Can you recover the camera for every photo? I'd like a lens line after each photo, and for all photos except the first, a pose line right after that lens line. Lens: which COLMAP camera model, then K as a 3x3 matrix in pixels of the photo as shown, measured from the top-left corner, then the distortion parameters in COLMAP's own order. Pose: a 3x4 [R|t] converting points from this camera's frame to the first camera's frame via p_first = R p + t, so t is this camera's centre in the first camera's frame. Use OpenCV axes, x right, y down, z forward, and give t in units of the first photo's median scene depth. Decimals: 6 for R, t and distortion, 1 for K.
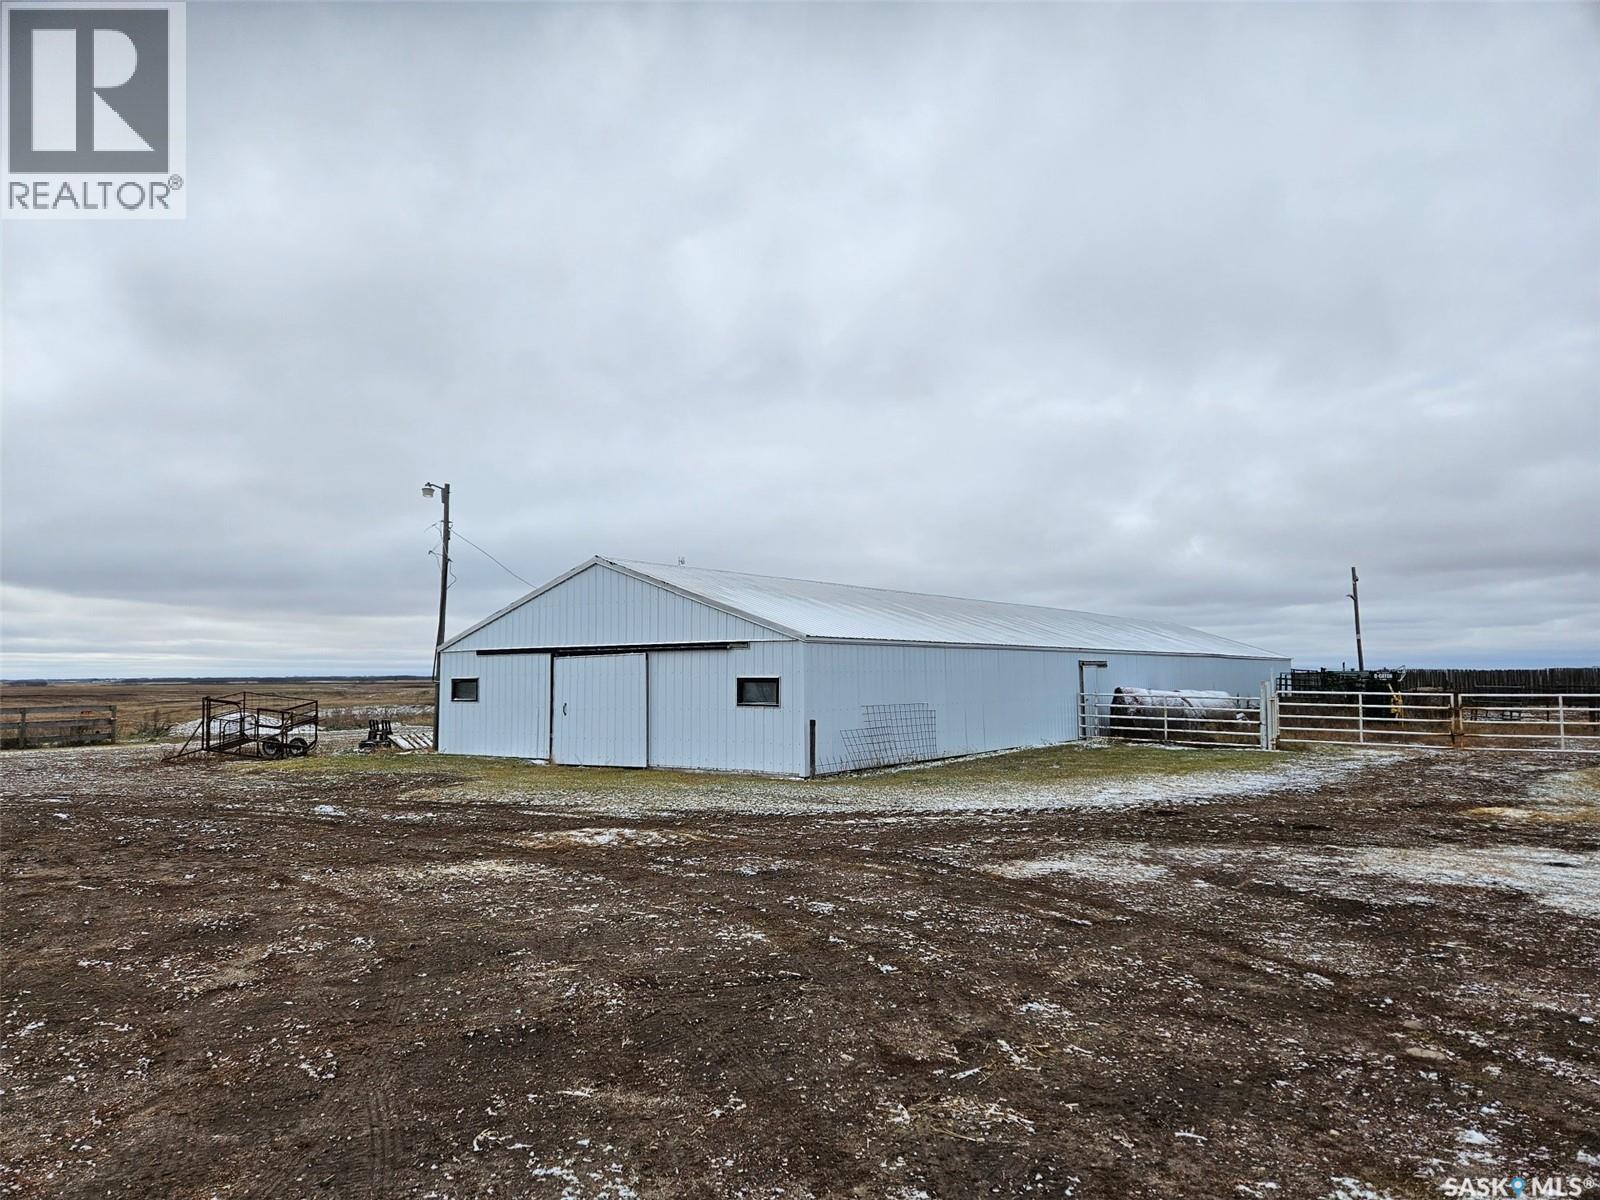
lens RADIAL K [[1111.6, 0, 800.0], [0, 1111.6, 605.1], [0, 0, 1]] dist [0.053177, -0.069280]
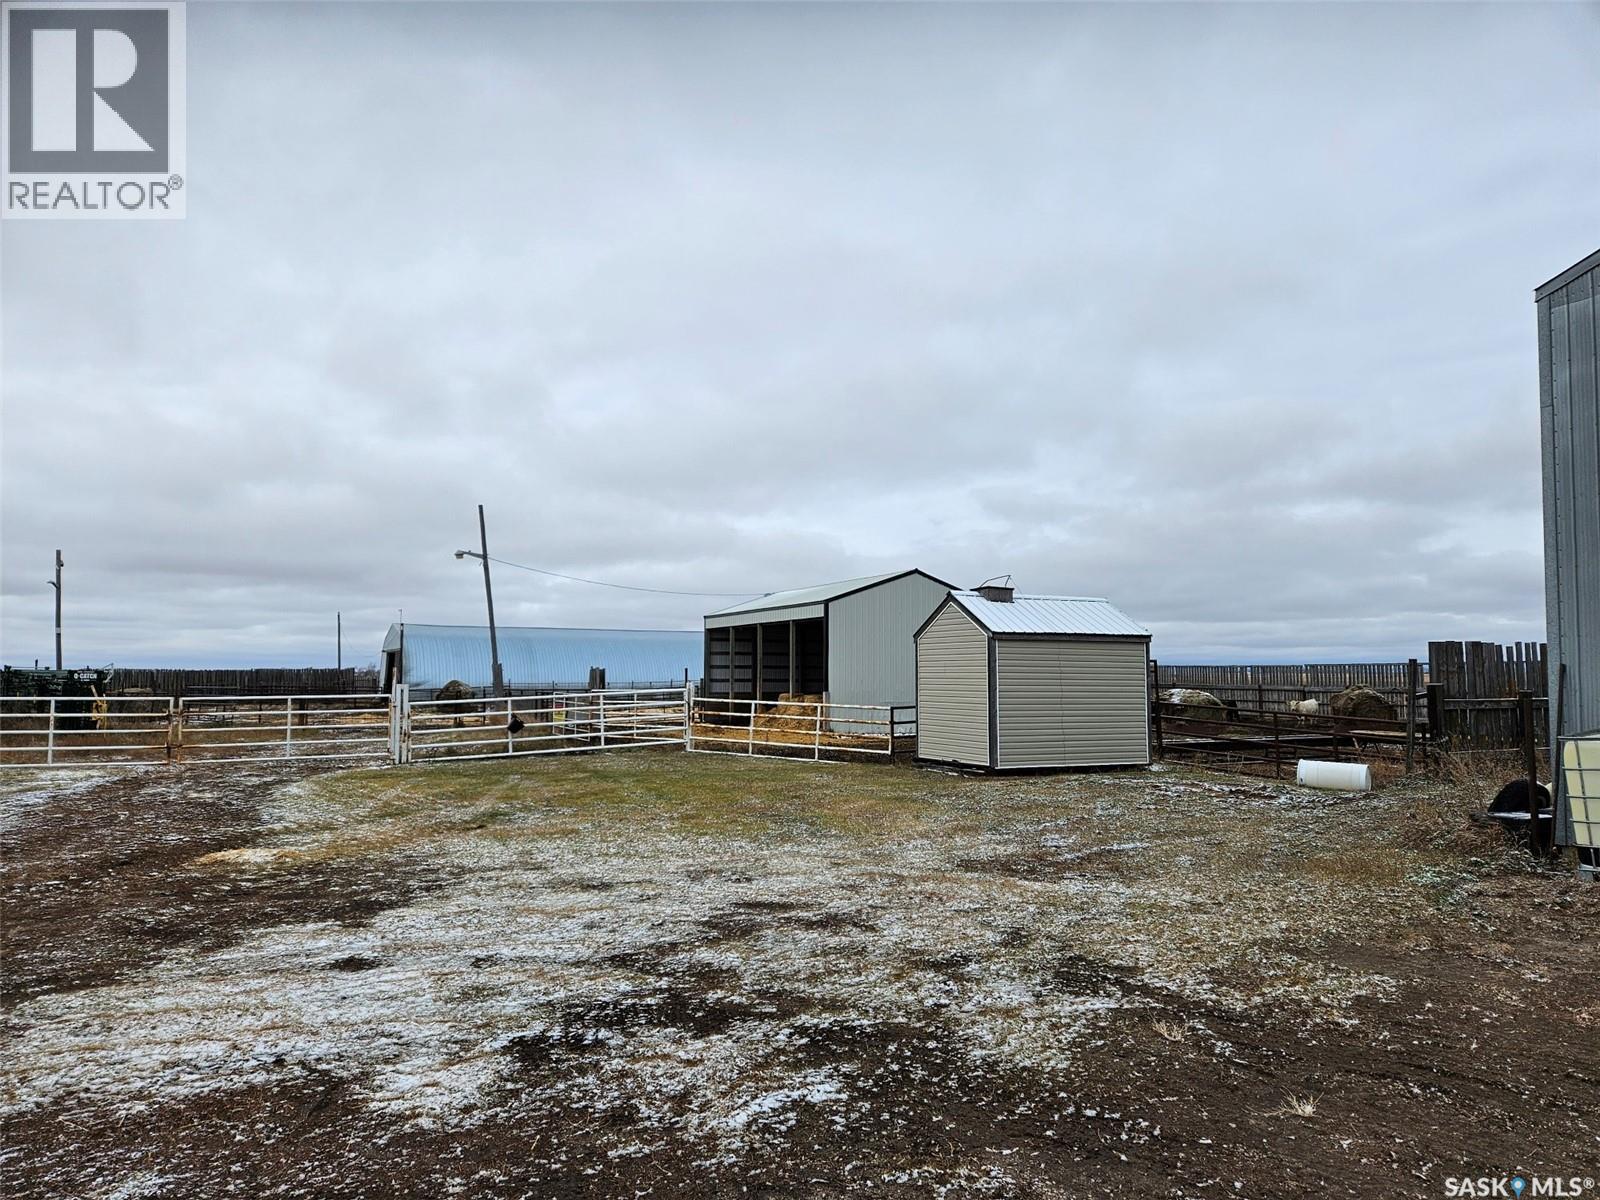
lens RADIAL K [[1111.6, 0, 800.0], [0, 1111.6, 605.1], [0, 0, 1]] dist [0.053177, -0.069280]
pose [[0.502174, 0.054969, 0.863018, 0.090749], [-0.054542, 0.998004, -0.031830, 0.011410], [-0.863045, -0.031086, 0.504170, 0.175797]]
